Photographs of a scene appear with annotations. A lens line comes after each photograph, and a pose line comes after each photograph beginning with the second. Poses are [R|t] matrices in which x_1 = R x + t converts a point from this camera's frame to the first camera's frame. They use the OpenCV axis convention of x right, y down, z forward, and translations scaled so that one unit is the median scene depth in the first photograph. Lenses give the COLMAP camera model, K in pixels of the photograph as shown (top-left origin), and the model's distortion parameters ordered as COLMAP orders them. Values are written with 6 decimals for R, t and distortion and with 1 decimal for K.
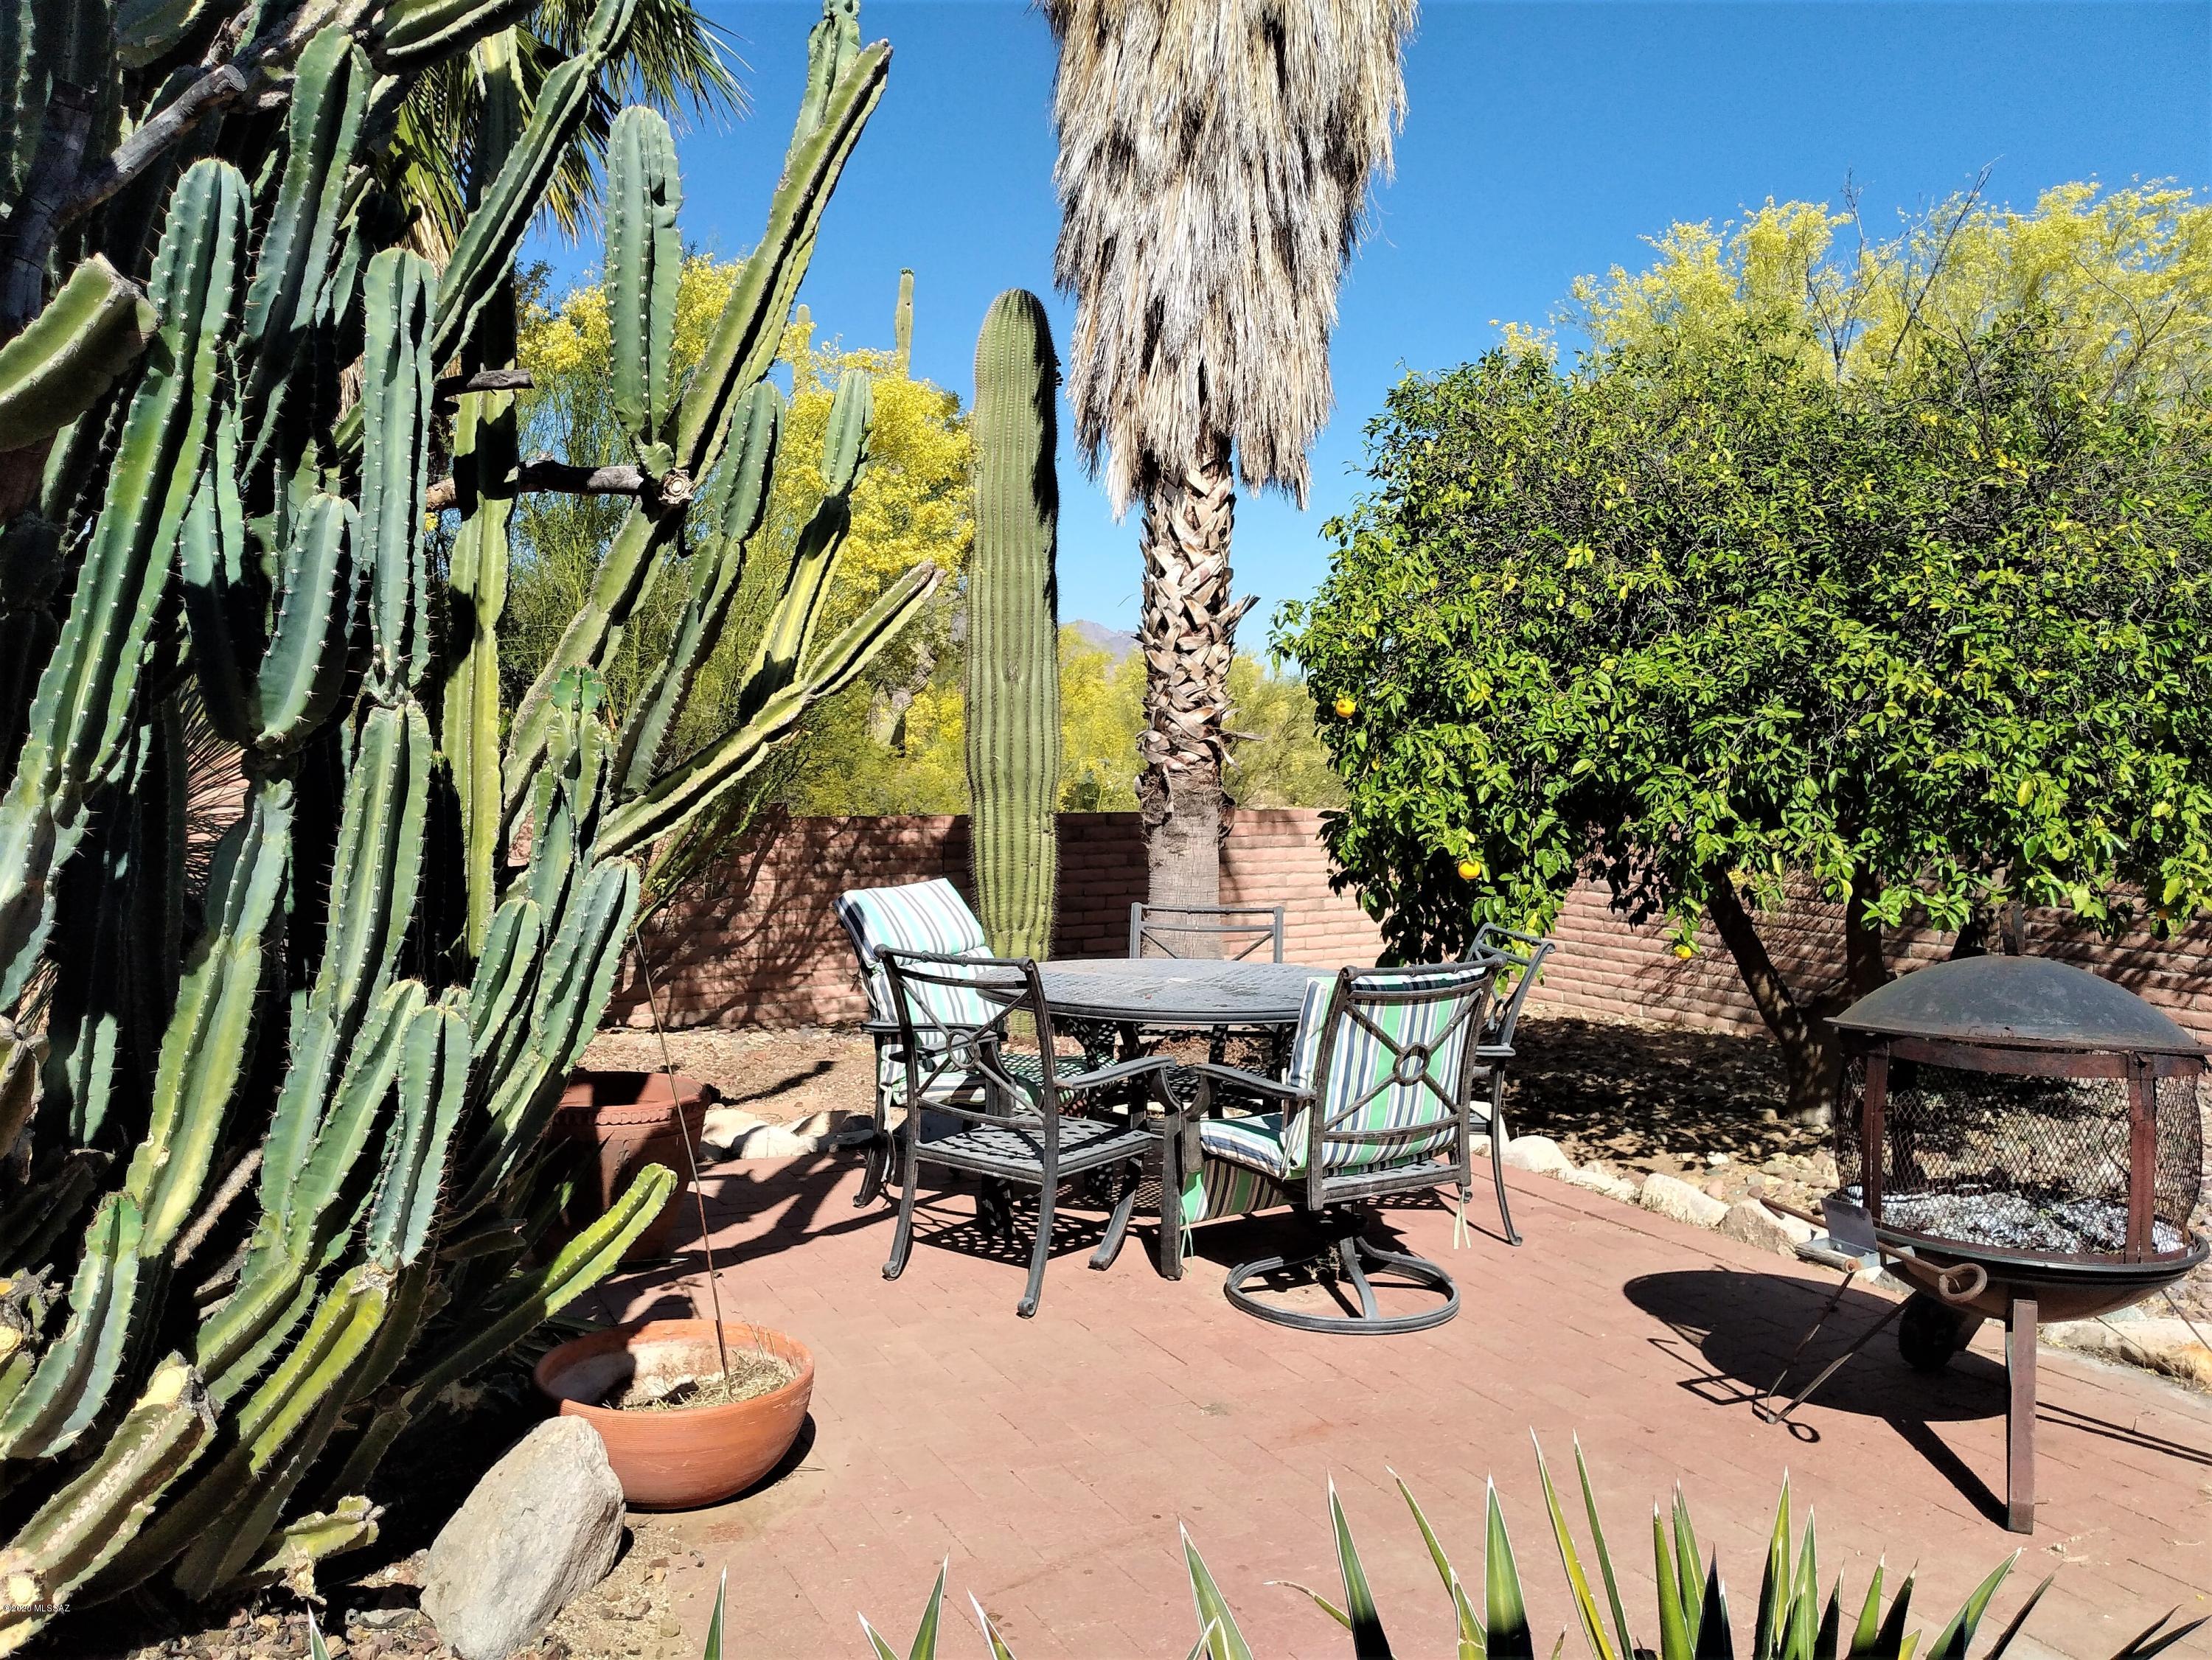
lens RADIAL K [[1913.7, 0, 1106.0], [0, 1913.7, 830.0], [0, 0, 1]] dist [0.124098, -0.252527]
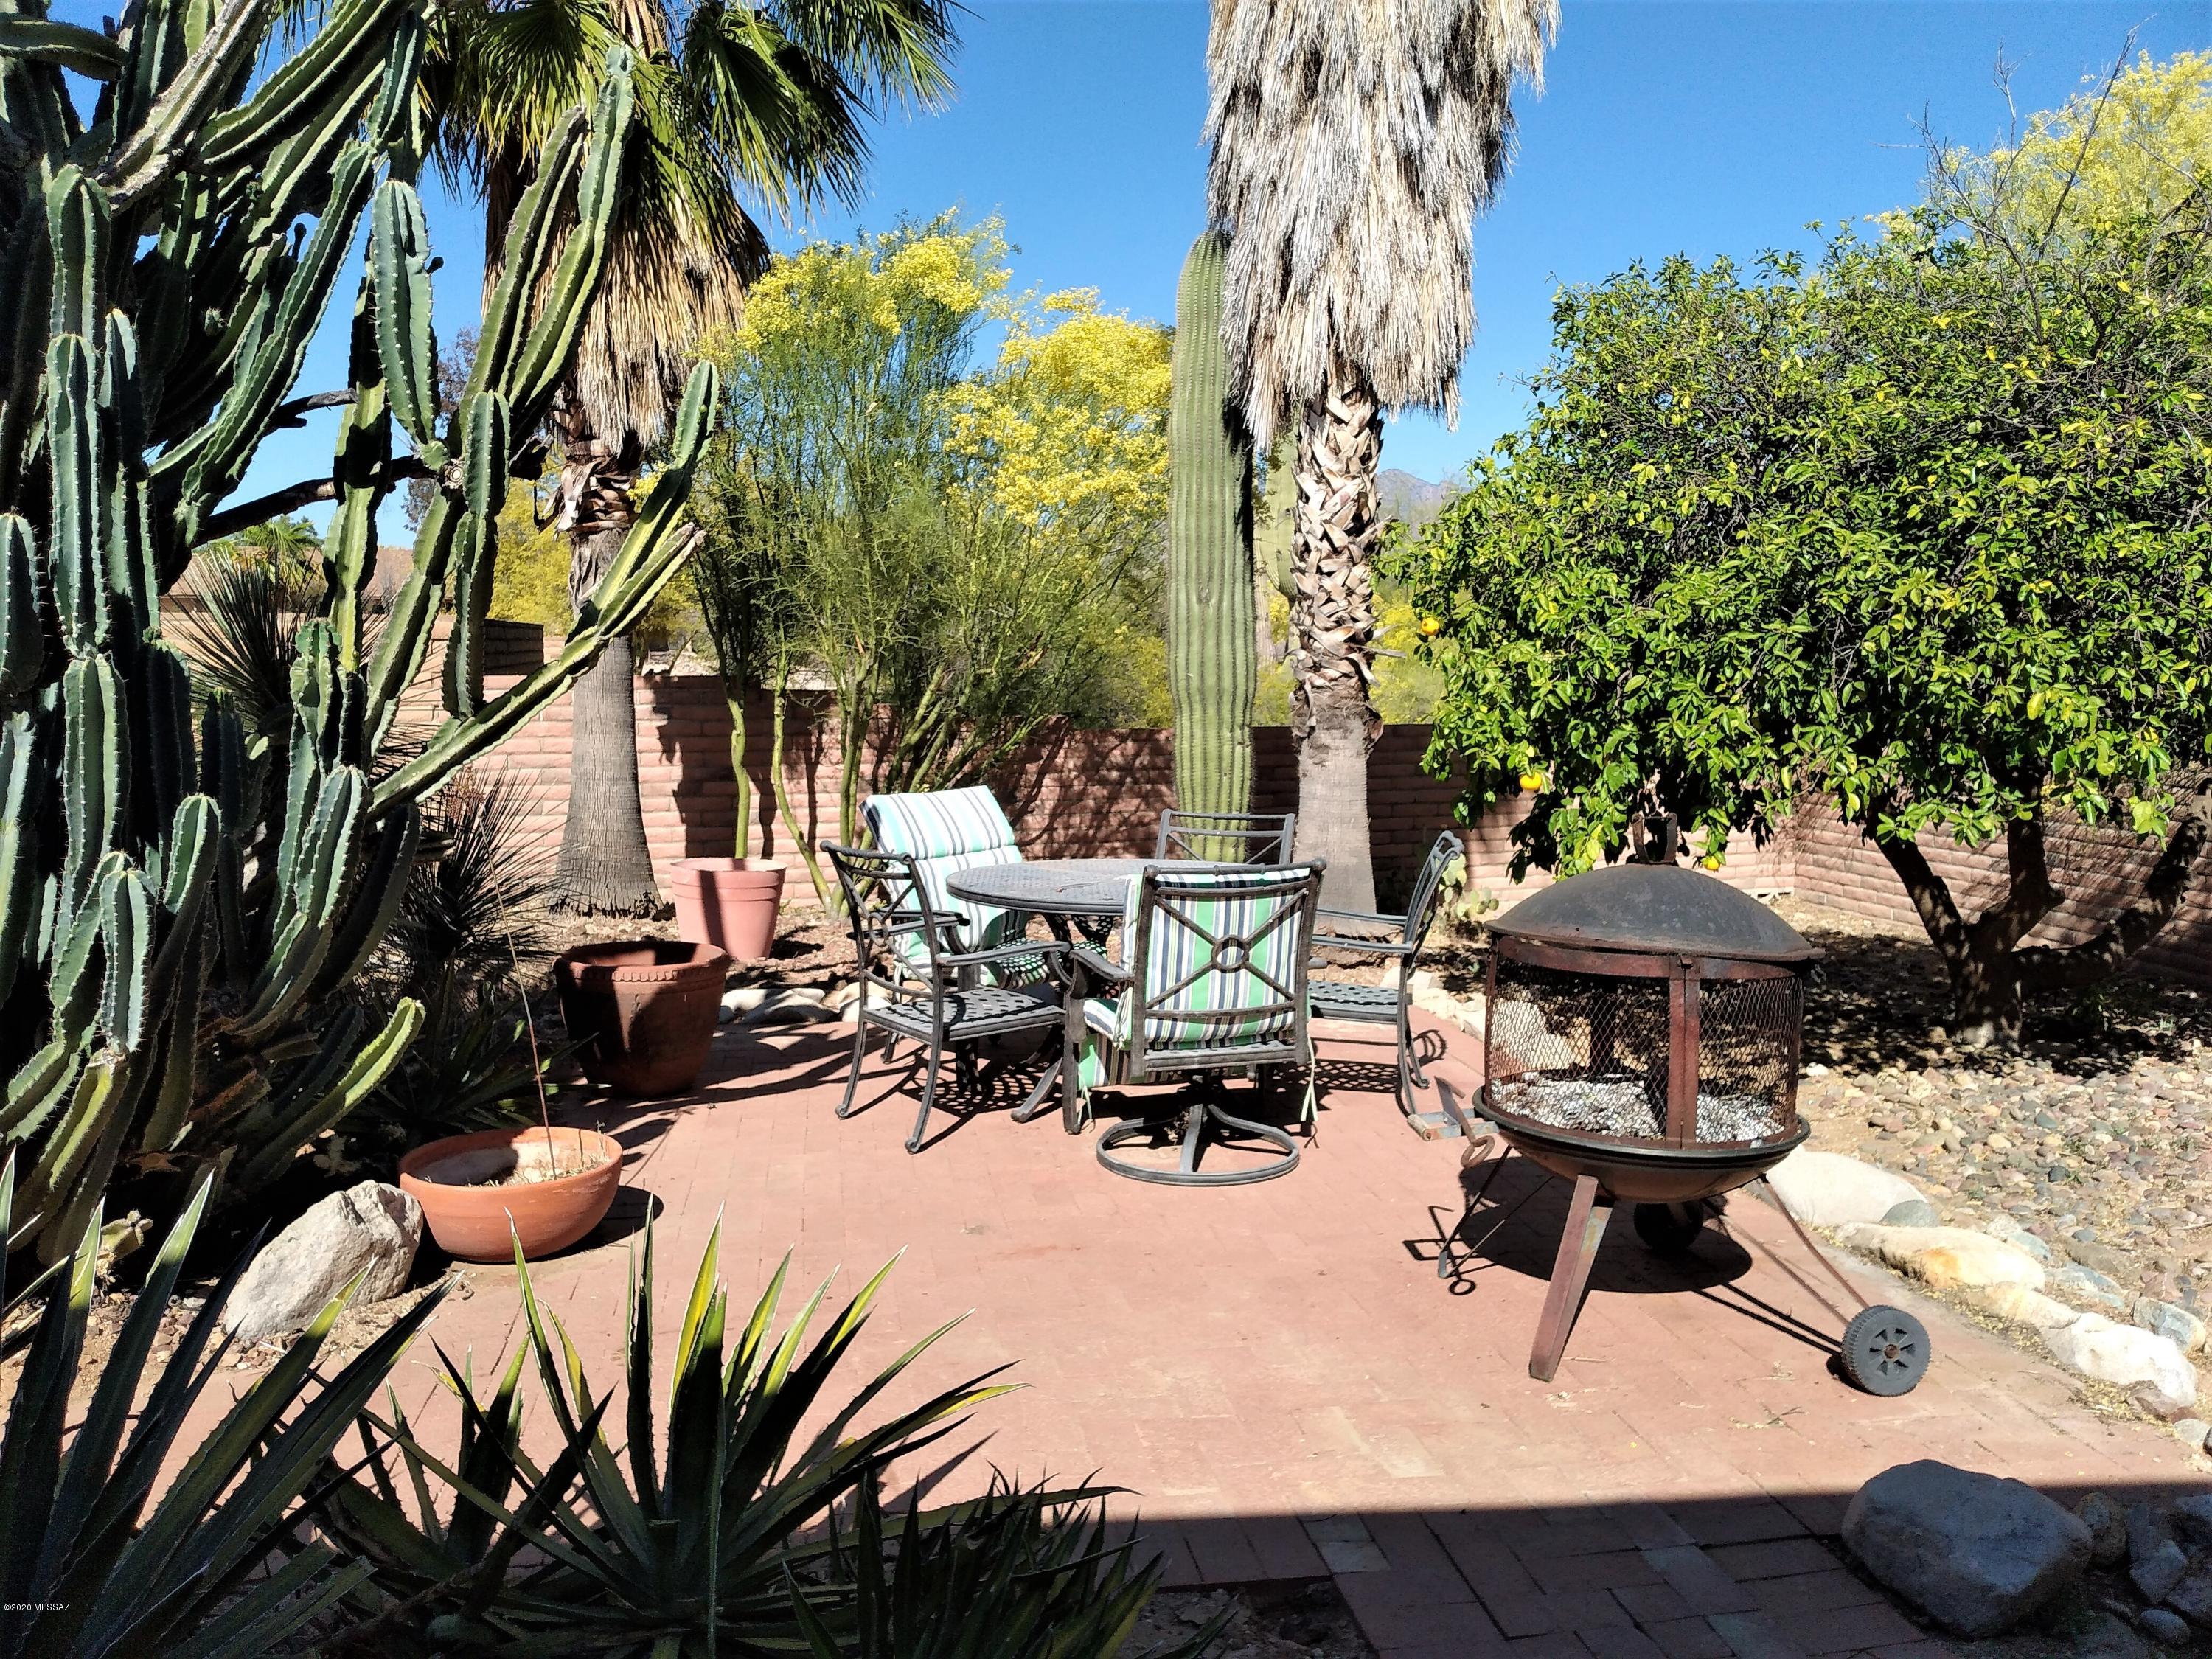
lens RADIAL K [[1971.5, 0, 1280.6], [0, 1971.5, 879.6], [0, 0, 1]] dist [0.108647, -0.156307]
pose [[0.956356, 0.021929, -0.291381, 0.369505], [-0.000742, 0.997359, 0.072624, -0.004100], [0.292205, -0.069238, 0.953846, -0.065373]]
